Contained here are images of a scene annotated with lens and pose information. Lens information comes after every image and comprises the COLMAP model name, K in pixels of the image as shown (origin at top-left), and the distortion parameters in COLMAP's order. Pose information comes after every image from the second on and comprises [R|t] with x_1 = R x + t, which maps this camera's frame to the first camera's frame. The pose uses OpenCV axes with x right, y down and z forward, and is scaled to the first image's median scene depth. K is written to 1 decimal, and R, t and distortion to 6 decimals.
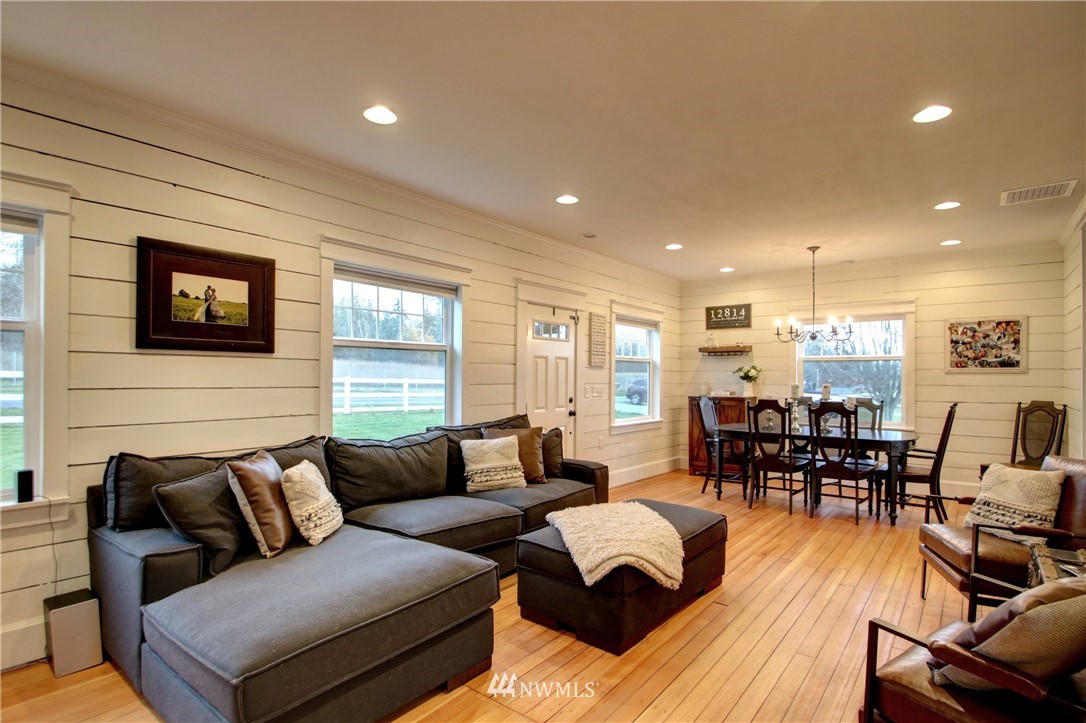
lens RADIAL K [[529.5, 0, 543.3], [0, 529.5, 375.0], [0, 0, 1]] dist [-0.023772, -0.000052]
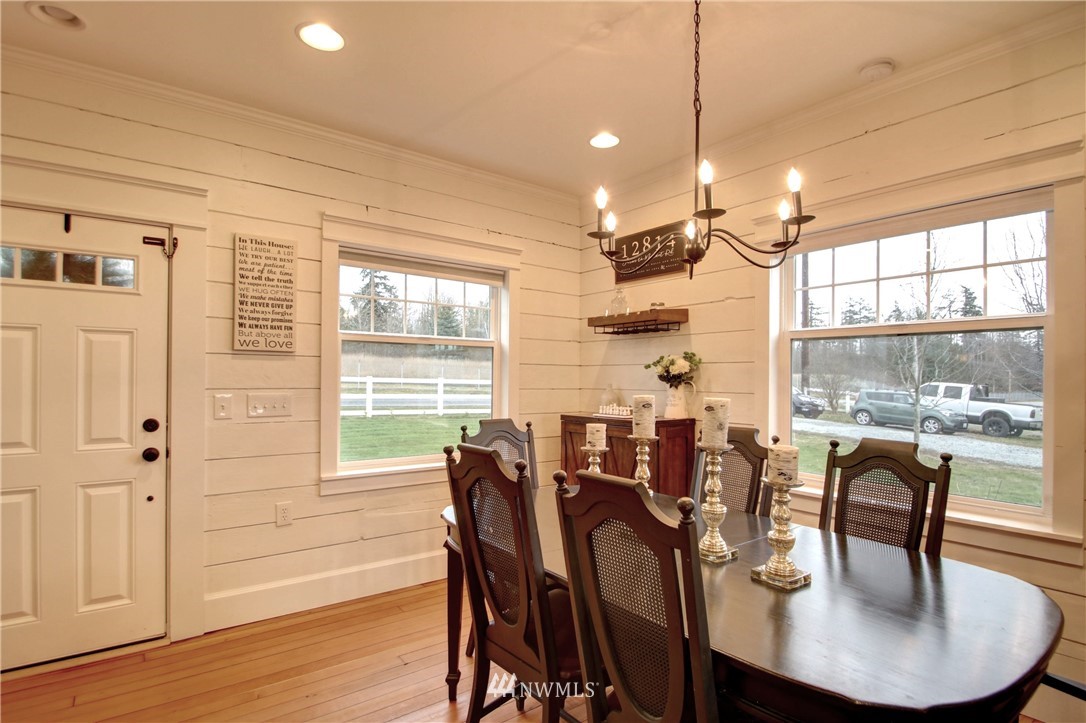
lens RADIAL K [[545.5, 0, 543.5], [0, 545.5, 376.8], [0, 0, 1]] dist [0.022792, -0.024868]
pose [[0.970669, 0.005595, -0.240355, 0.465811], [-0.005002, 0.999983, 0.003074, 0.003799], [0.240368, -0.001781, 0.970680, 0.594795]]
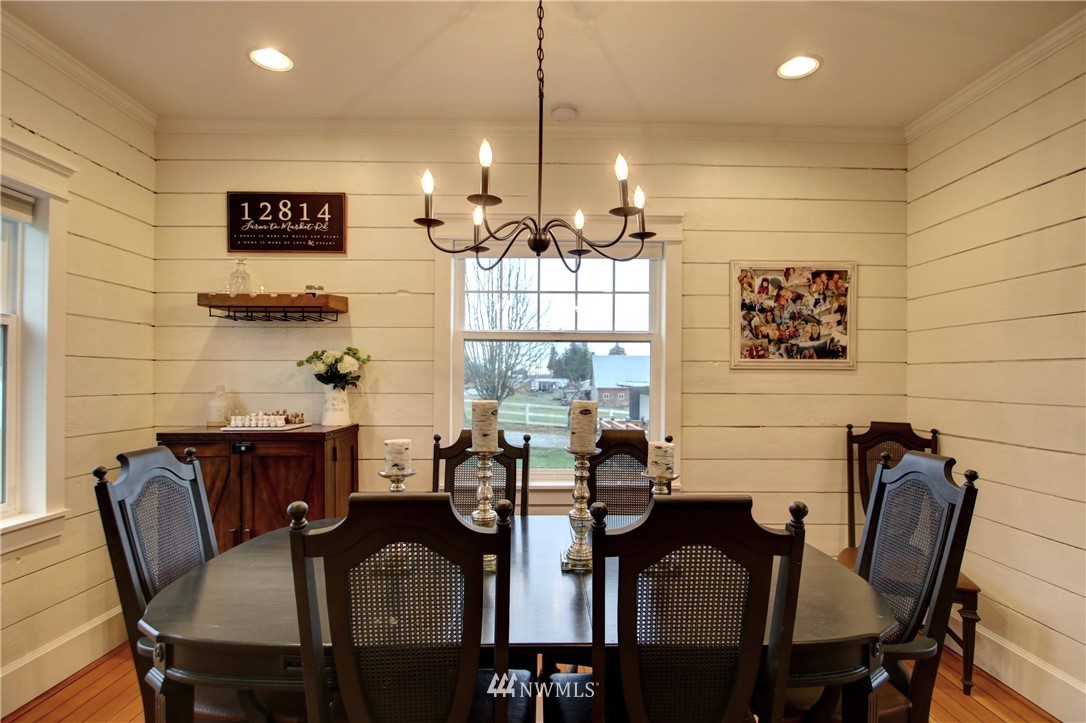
lens RADIAL K [[545.5, 0, 543.5], [0, 545.5, 376.8], [0, 0, 1]] dist [0.022792, -0.024868]
pose [[0.766958, 0.000153, 0.641697, 0.289387], [-0.004614, 0.999975, 0.005277, 0.001912], [-0.641681, -0.007008, 0.766940, 0.695810]]
